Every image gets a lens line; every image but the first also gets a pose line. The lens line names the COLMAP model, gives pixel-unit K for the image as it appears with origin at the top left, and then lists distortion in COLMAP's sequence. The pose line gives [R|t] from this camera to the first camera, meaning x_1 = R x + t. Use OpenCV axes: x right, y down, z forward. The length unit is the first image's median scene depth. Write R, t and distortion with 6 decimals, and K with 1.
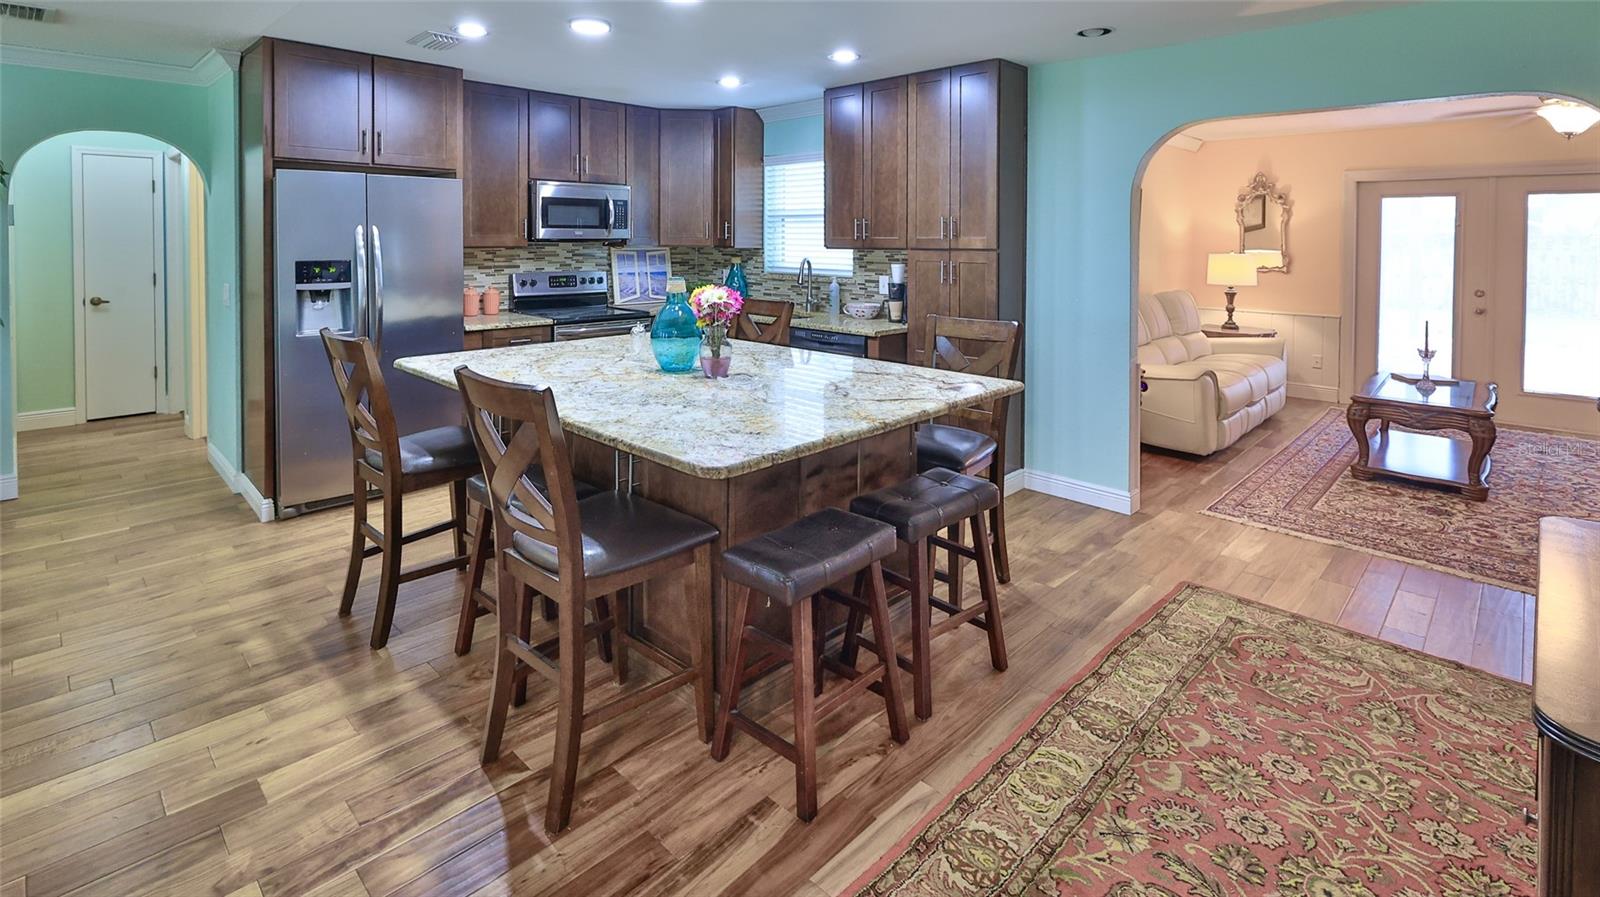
lens RADIAL K [[727.3, 0, 791.9], [0, 727.3, 440.4], [0, 0, 1]] dist [0.001332, 0.000583]
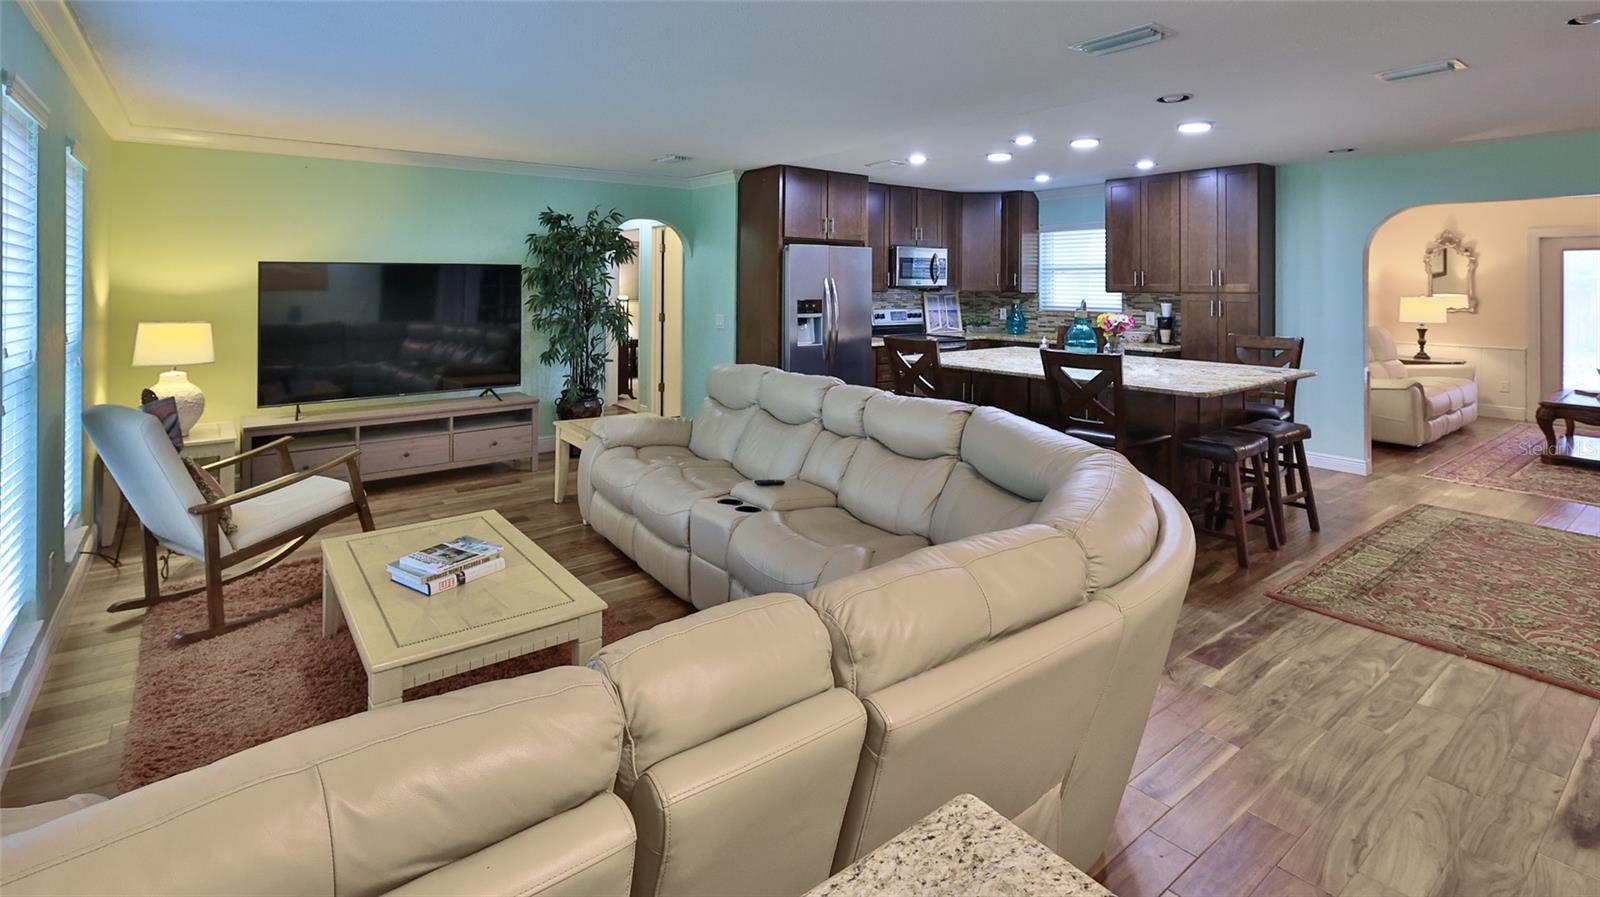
lens RADIAL K [[727.3, 0, 791.9], [0, 727.3, 440.4], [0, 0, 1]] dist [0.001332, 0.000583]
pose [[0.989745, 0.027713, -0.140129, -0.340680], [-0.036155, 0.997658, -0.058058, 0.118433], [0.138192, 0.062529, 0.988430, -0.431531]]
